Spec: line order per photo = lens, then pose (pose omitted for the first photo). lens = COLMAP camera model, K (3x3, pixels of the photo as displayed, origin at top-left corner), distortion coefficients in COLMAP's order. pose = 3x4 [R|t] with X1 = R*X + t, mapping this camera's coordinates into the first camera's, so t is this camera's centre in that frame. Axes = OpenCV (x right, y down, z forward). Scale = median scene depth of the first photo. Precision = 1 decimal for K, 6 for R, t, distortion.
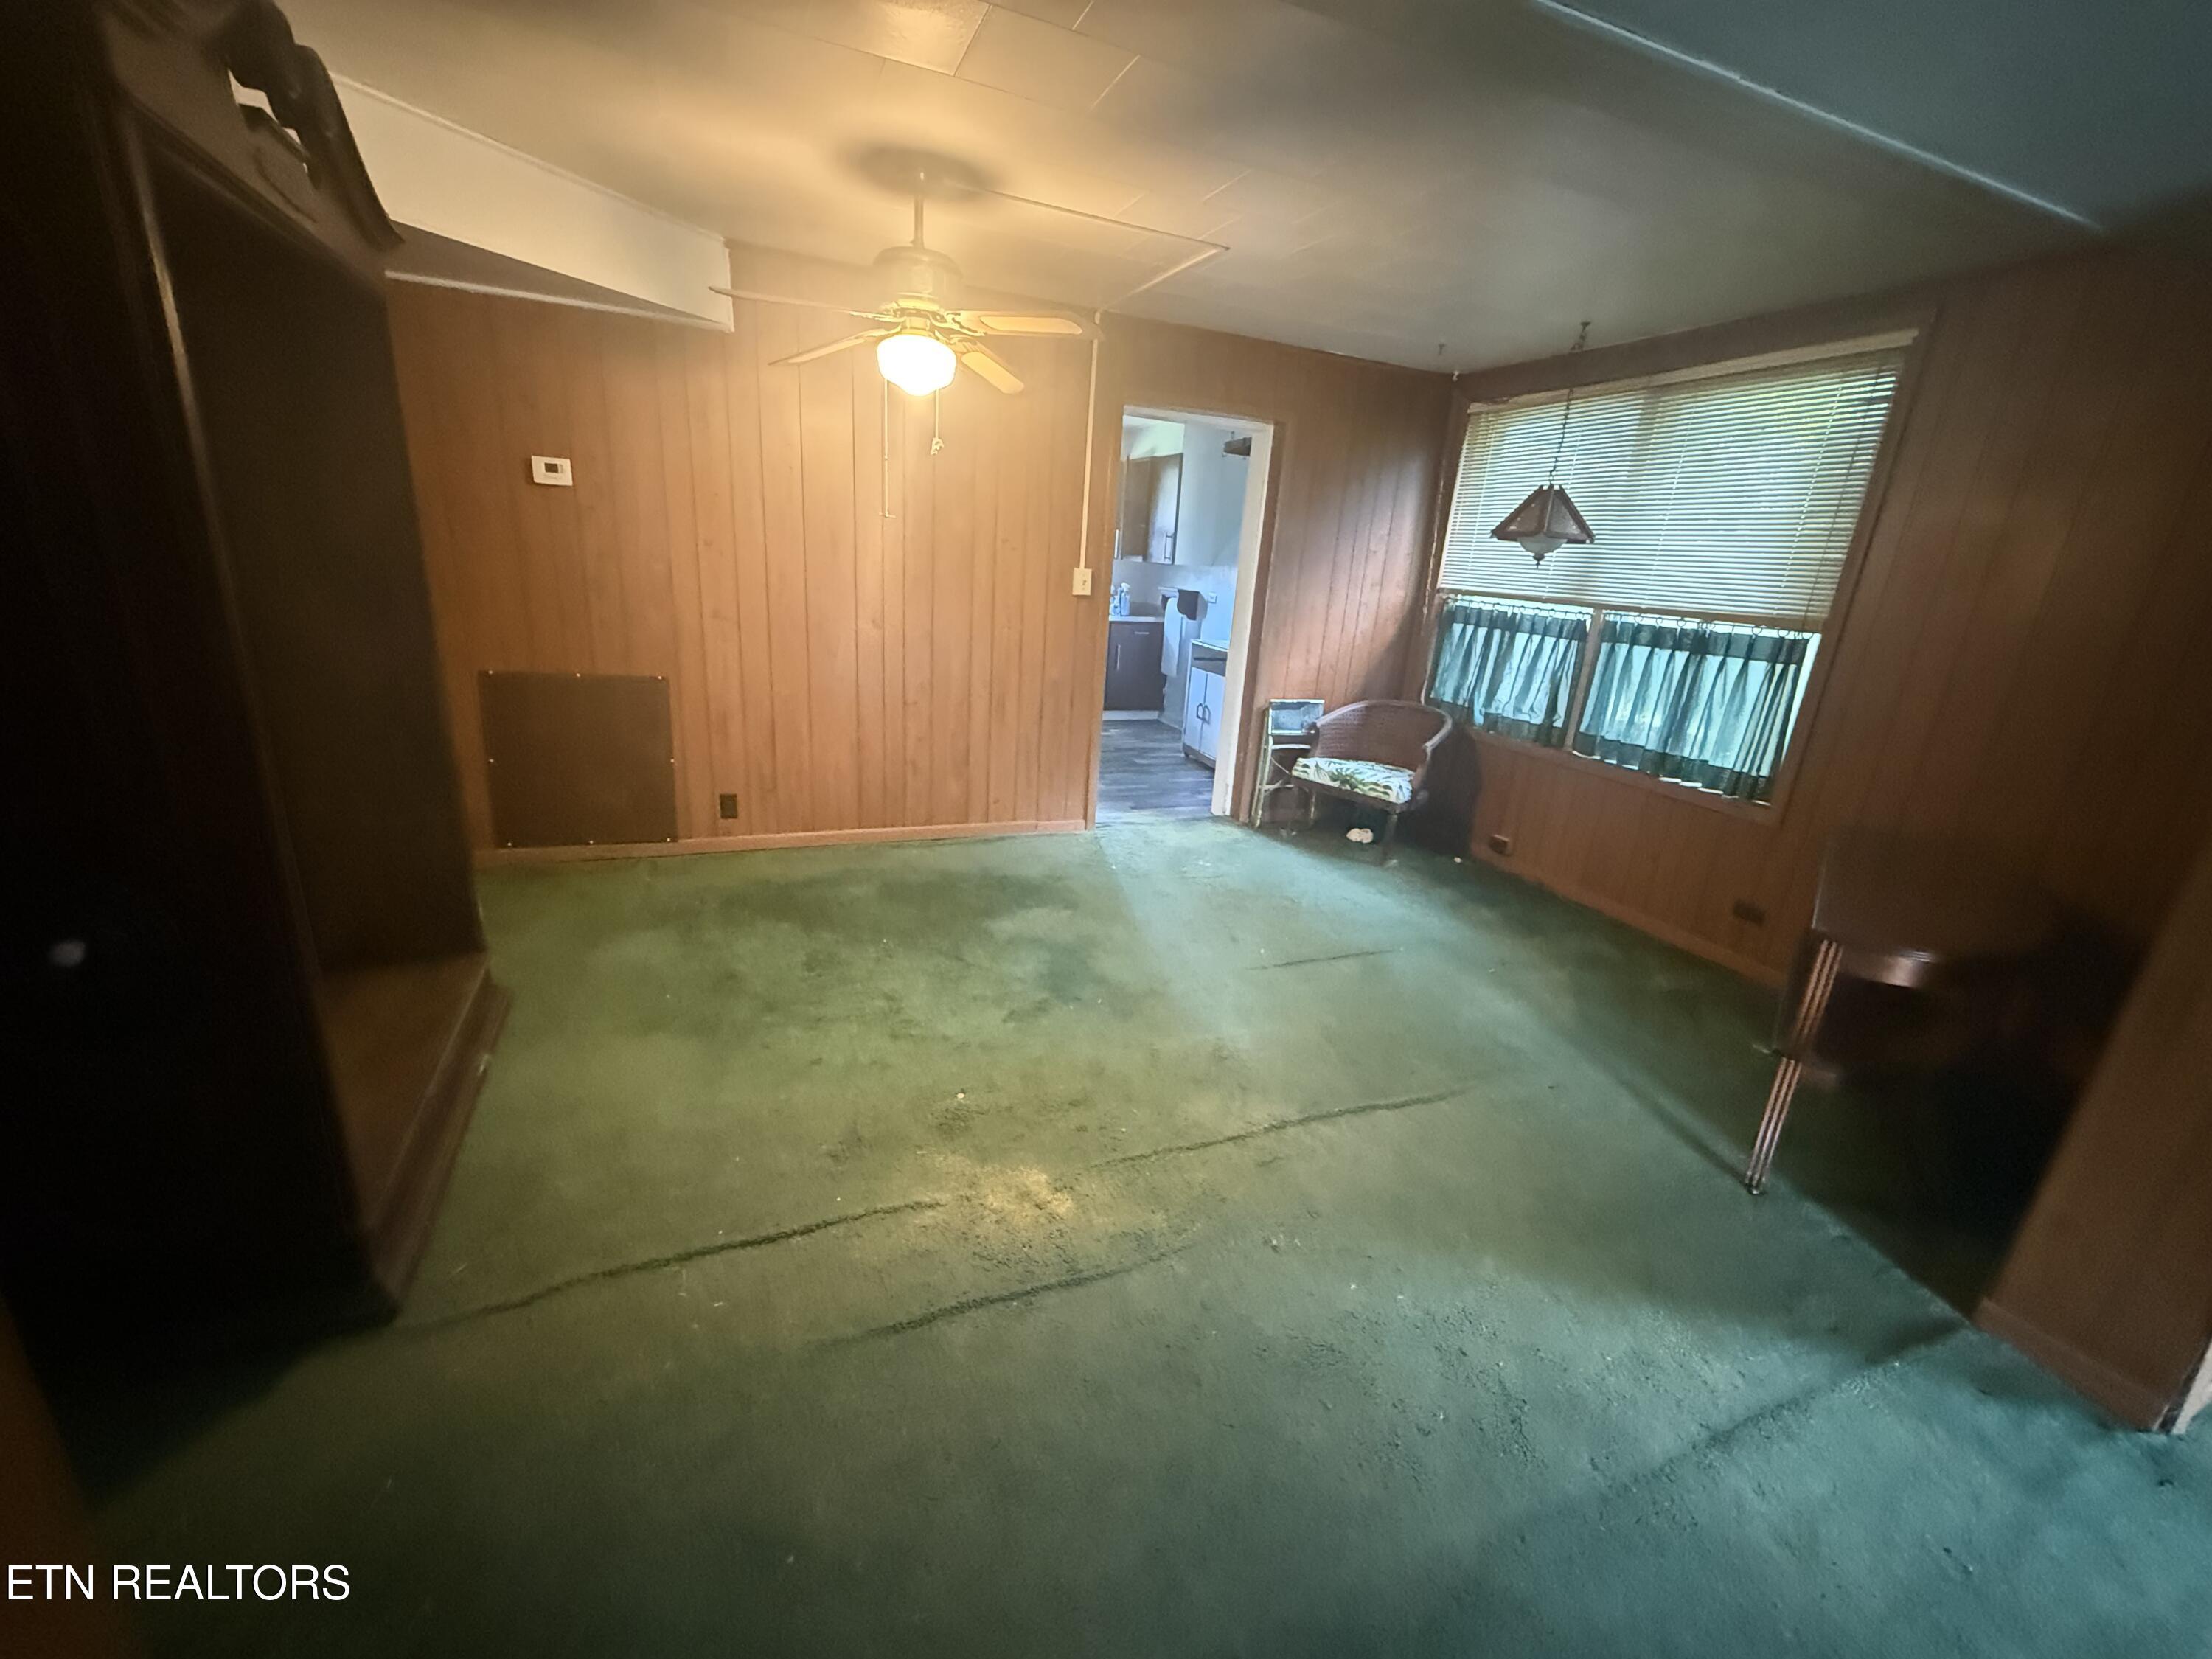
lens RADIAL K [[883.8, 0, 1103.2], [0, 883.8, 834.2], [0, 0, 1]] dist [-0.000060, 0.000895]
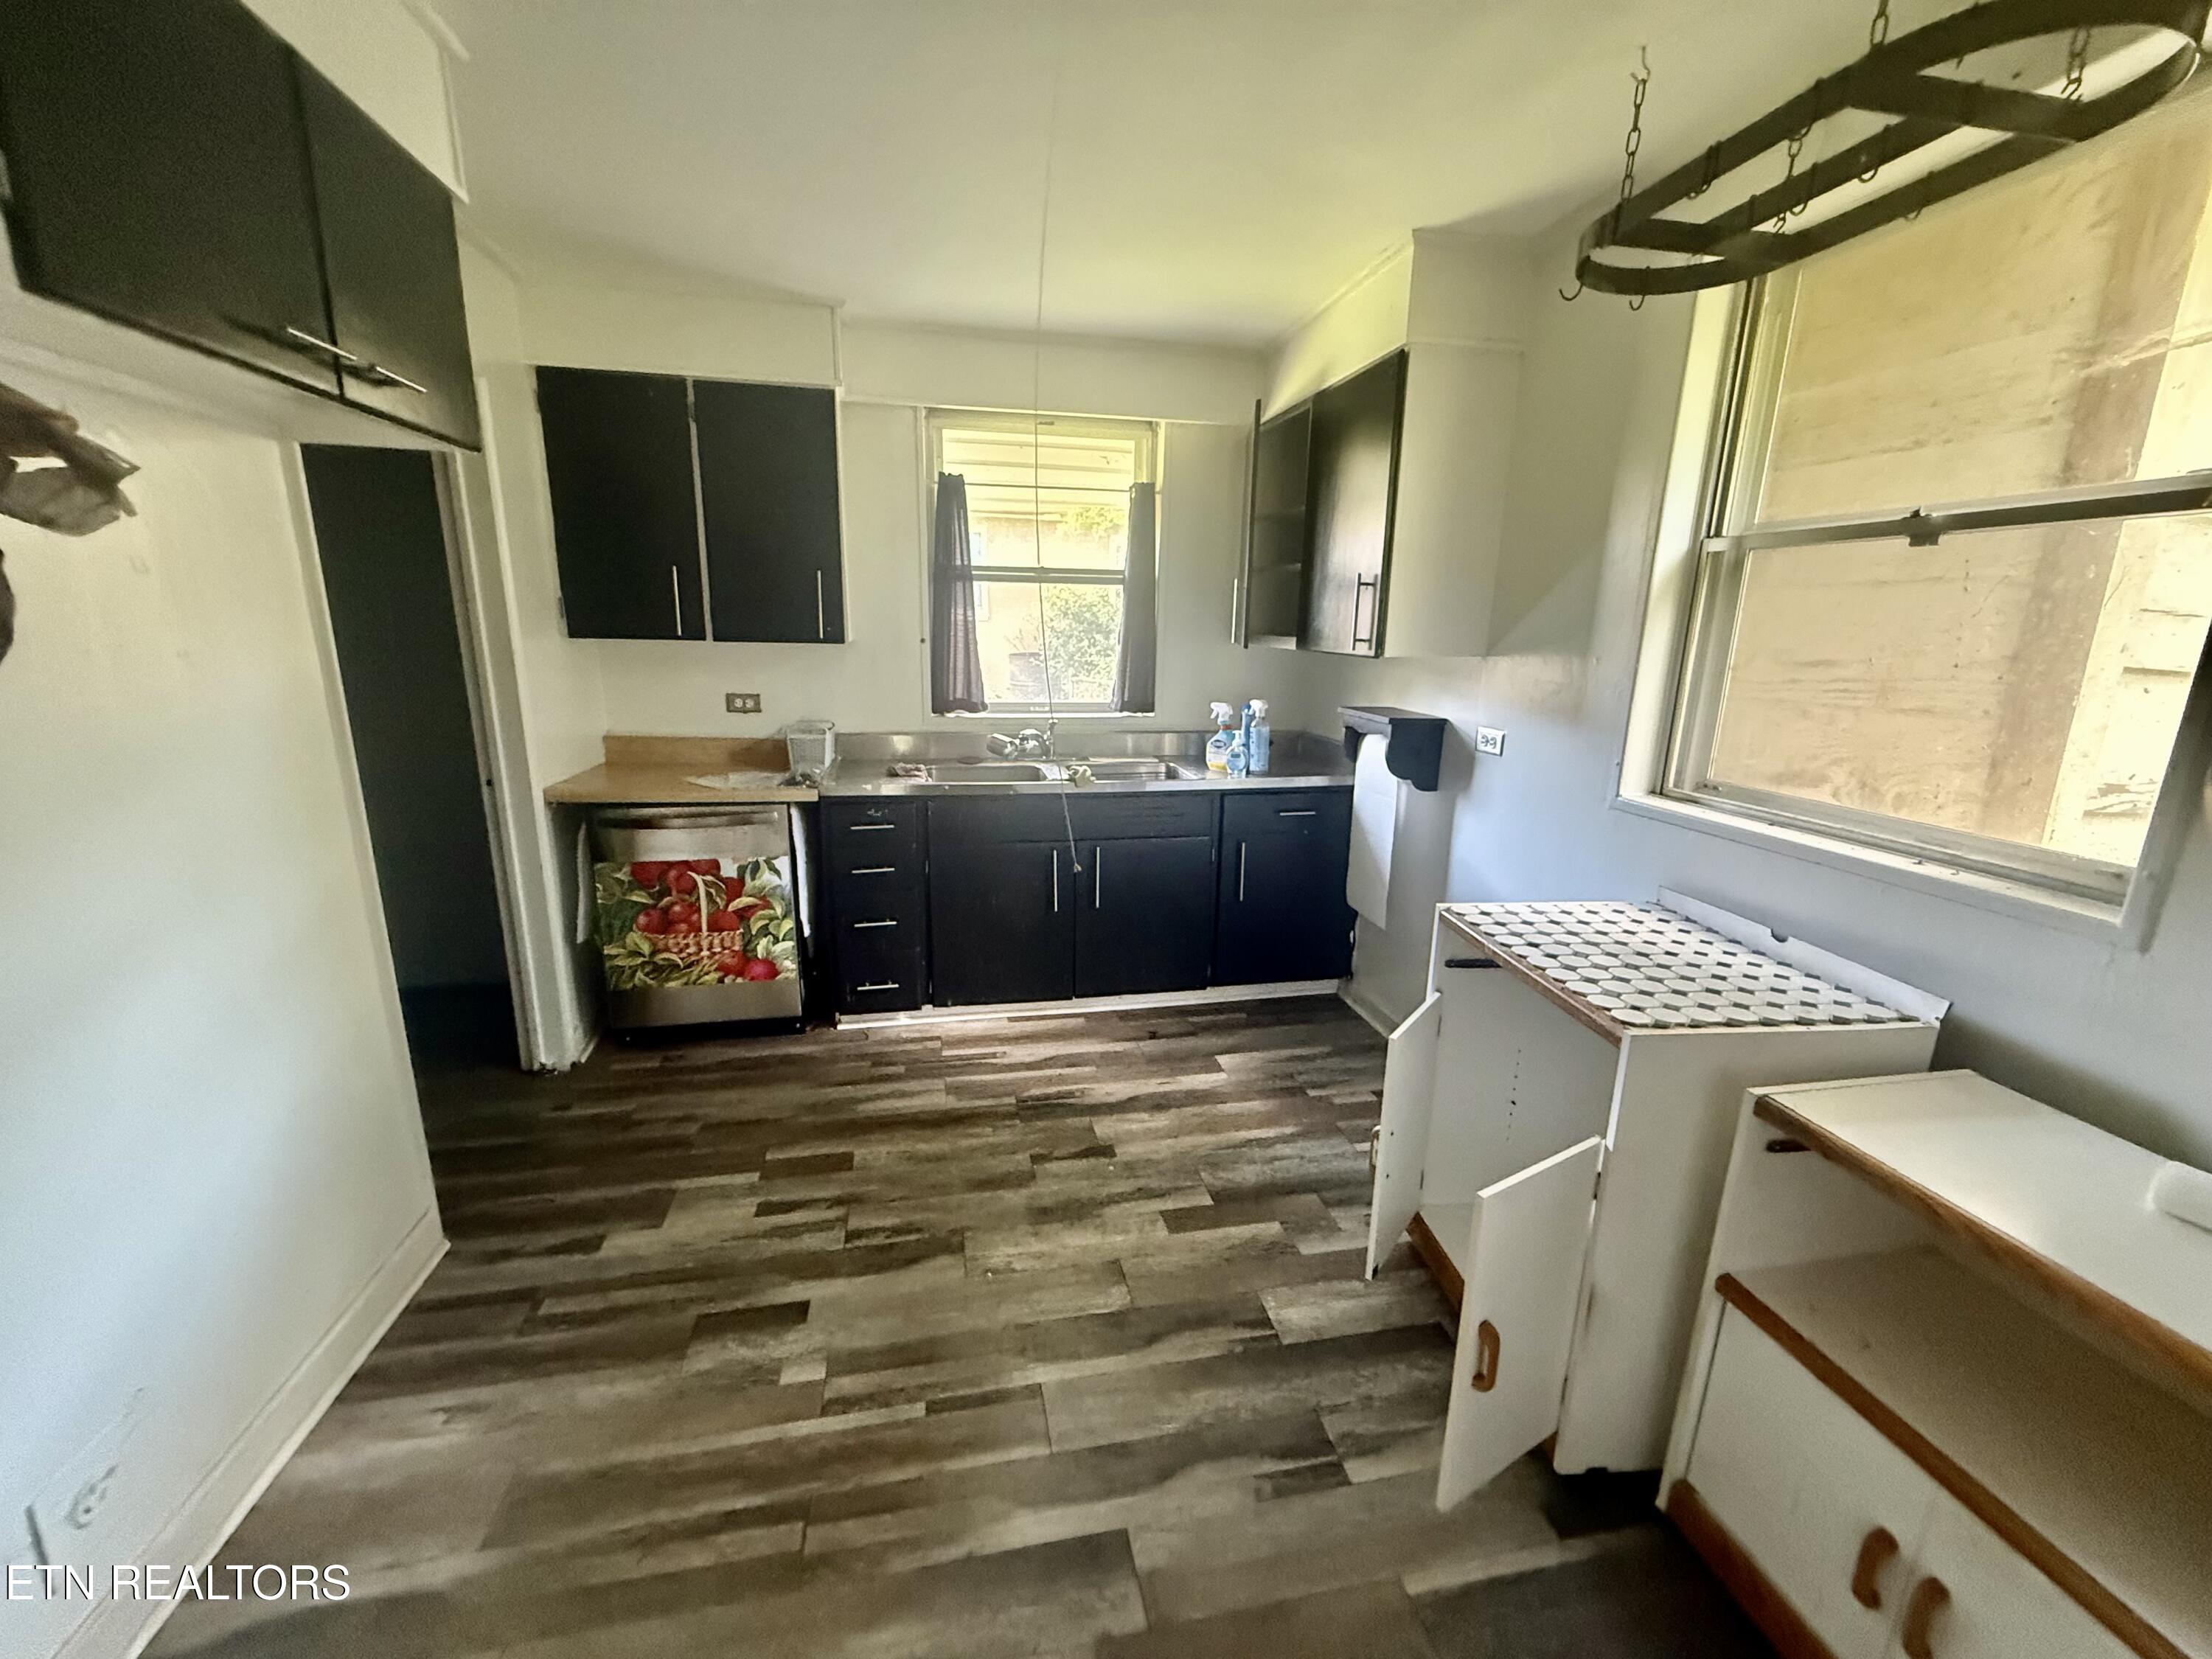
lens RADIAL K [[883.8, 0, 1103.2], [0, 883.8, 831.1], [0, 0, 1]] dist [-0.000060, 0.000895]
pose [[0.981165, -0.001093, -0.193170, 0.034875], [-0.014348, 0.996809, -0.078519, -0.190763], [0.192640, 0.079812, 0.978018, 0.586580]]
